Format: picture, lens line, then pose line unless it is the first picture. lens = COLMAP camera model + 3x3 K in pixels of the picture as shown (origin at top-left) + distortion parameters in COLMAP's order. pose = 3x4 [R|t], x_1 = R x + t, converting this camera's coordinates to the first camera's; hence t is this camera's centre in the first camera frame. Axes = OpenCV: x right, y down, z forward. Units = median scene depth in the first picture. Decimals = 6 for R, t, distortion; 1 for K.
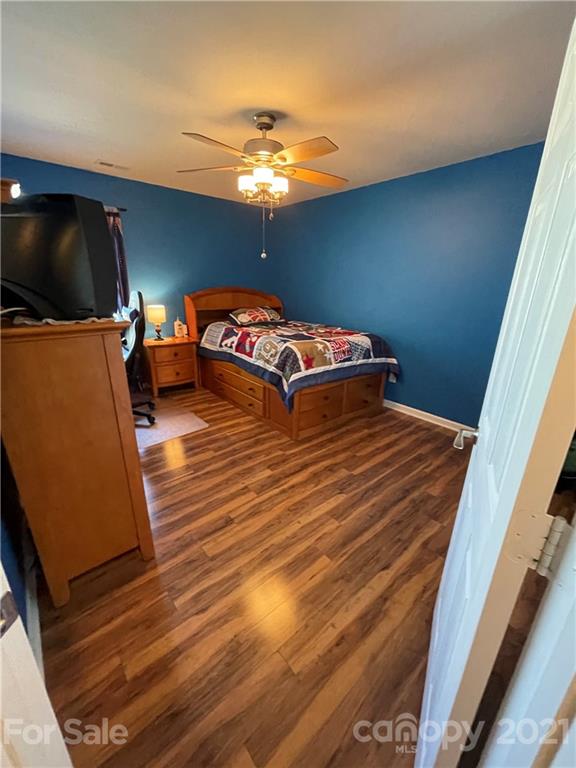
lens RADIAL K [[307.1, 0, 289.6], [0, 307.1, 383.1], [0, 0, 1]] dist [-0.001168, -0.000466]
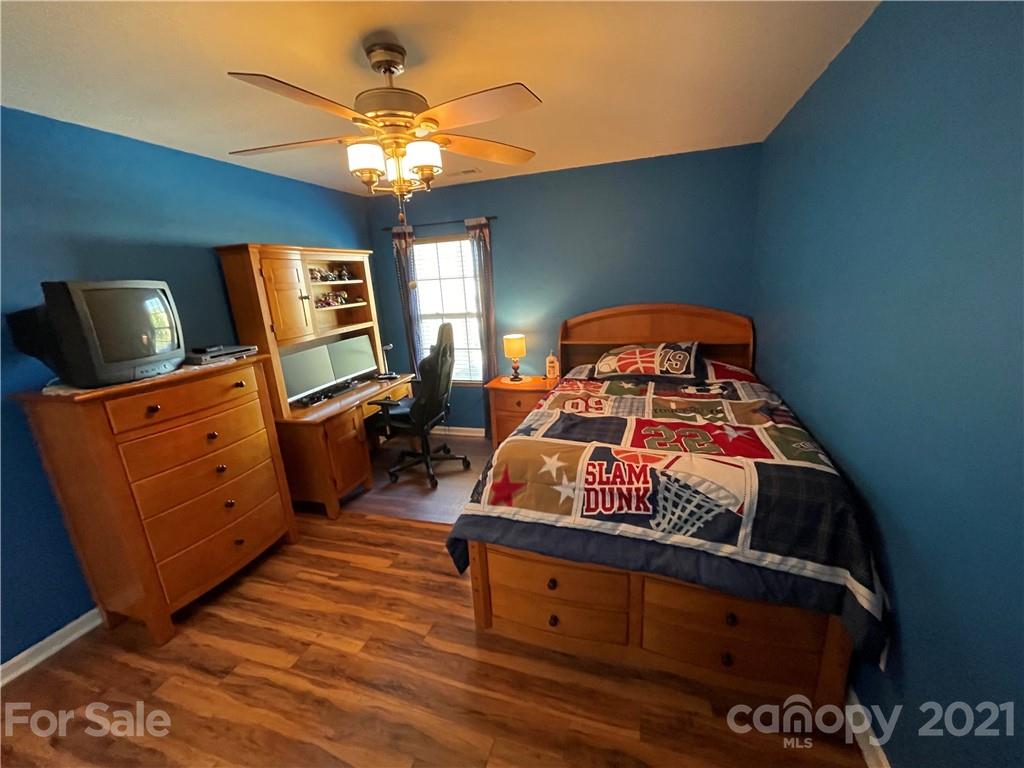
lens RADIAL K [[409.4, 0, 514.8], [0, 409.4, 386.0], [0, 0, 1]] dist [-0.001168, -0.000466]
pose [[0.514121, 0.163748, -0.841942, 0.537141], [-0.199943, 0.977444, 0.068010, -0.253593], [0.834088, 0.133375, 0.535265, 0.618196]]
